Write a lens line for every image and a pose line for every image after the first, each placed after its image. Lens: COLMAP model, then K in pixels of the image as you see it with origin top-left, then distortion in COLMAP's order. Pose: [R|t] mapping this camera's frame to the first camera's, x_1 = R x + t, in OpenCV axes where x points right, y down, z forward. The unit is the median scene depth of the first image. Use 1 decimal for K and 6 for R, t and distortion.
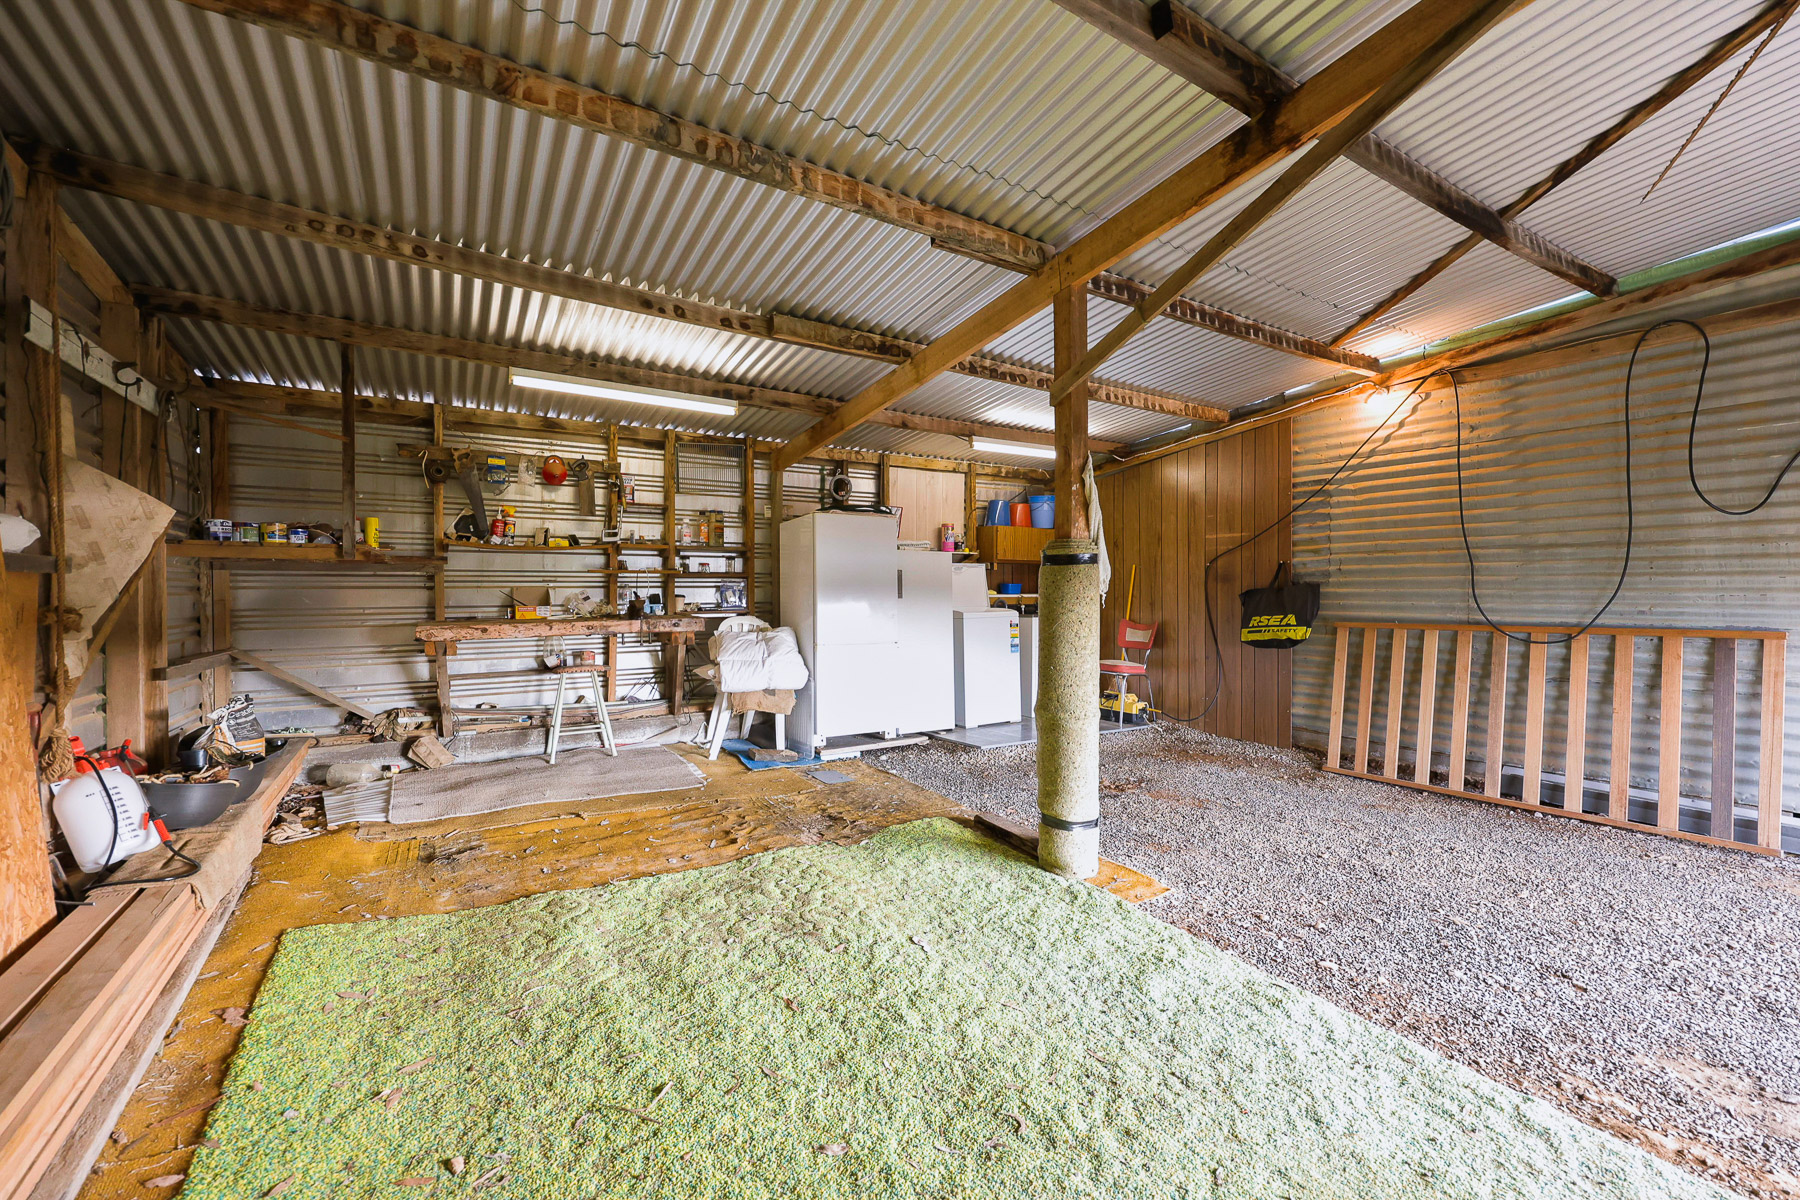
lens RADIAL K [[685.3, 0, 900.0], [0, 685.3, 600.0], [0, 0, 1]] dist [-0.000397, 0.000004]
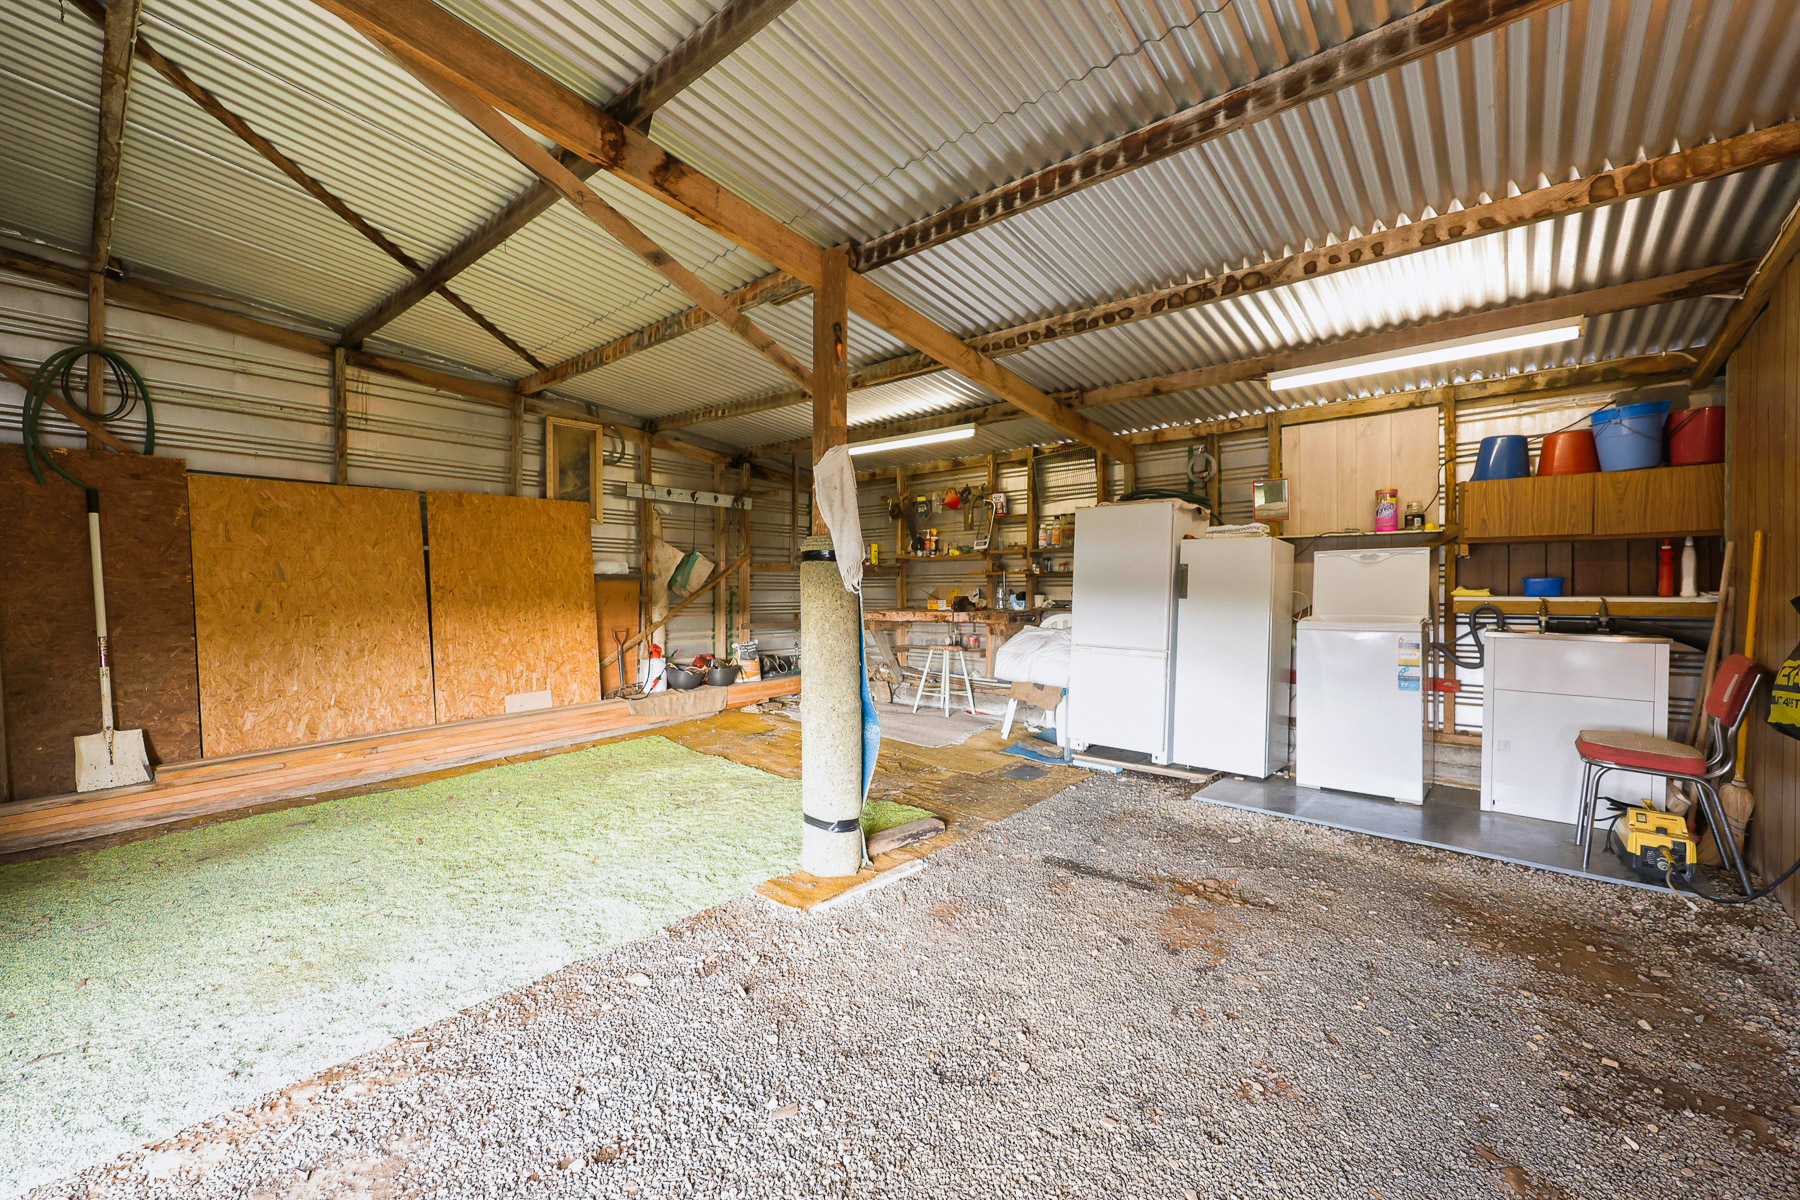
lens RADIAL K [[685.3, 0, 900.0], [0, 685.3, 600.0], [0, 0, 1]] dist [-0.000397, 0.000004]
pose [[0.359186, 0.015556, -0.933136, 0.701308], [-0.015777, 0.999819, 0.010594, -0.004496], [0.933133, 0.010917, 0.359367, 0.423812]]
